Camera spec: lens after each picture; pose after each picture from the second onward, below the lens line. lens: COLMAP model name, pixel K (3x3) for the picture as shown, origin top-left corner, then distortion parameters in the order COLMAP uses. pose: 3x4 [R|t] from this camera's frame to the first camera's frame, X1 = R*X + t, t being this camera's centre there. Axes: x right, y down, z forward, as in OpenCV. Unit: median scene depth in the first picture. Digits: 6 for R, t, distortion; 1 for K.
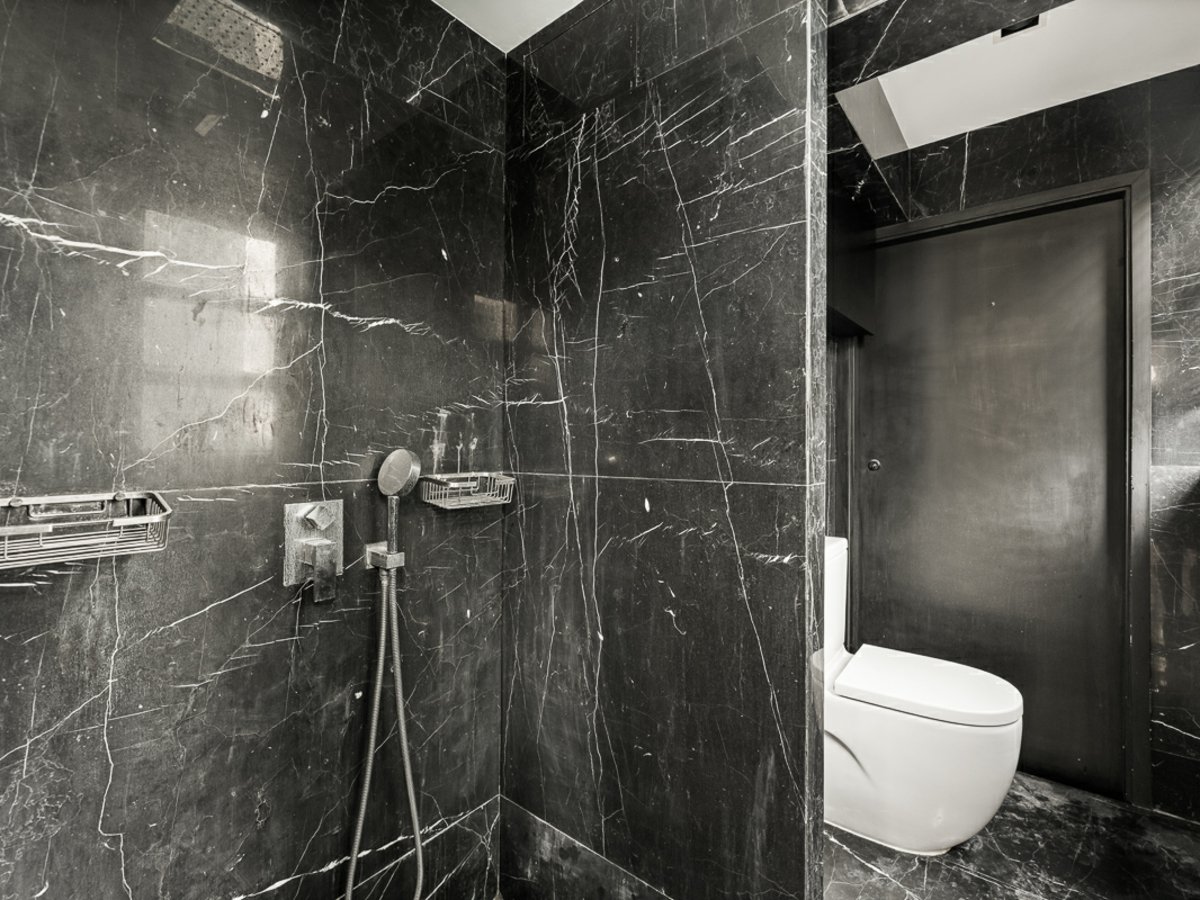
lens RADIAL K [[540.3, 0, 597.3], [0, 540.3, 439.9], [0, 0, 1]] dist [-0.000057, -0.000211]
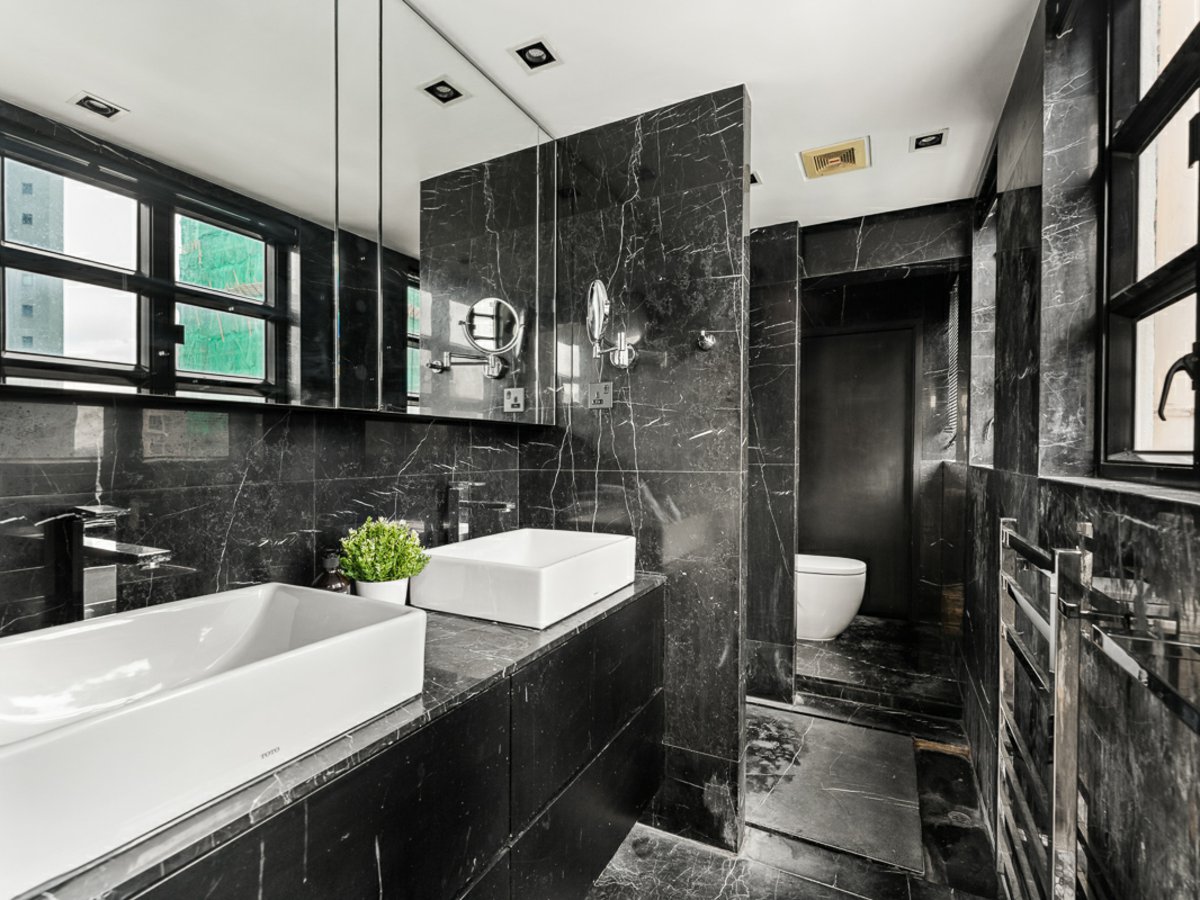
lens RADIAL K [[540.3, 0, 603.5], [0, 540.3, 456.3], [0, 0, 1]] dist [-0.000057, -0.000211]
pose [[0.978952, 0.001019, 0.204087, -0.639939], [-0.004403, 0.999860, 0.016126, 0.003000], [-0.204042, -0.016686, 0.978820, -0.837598]]
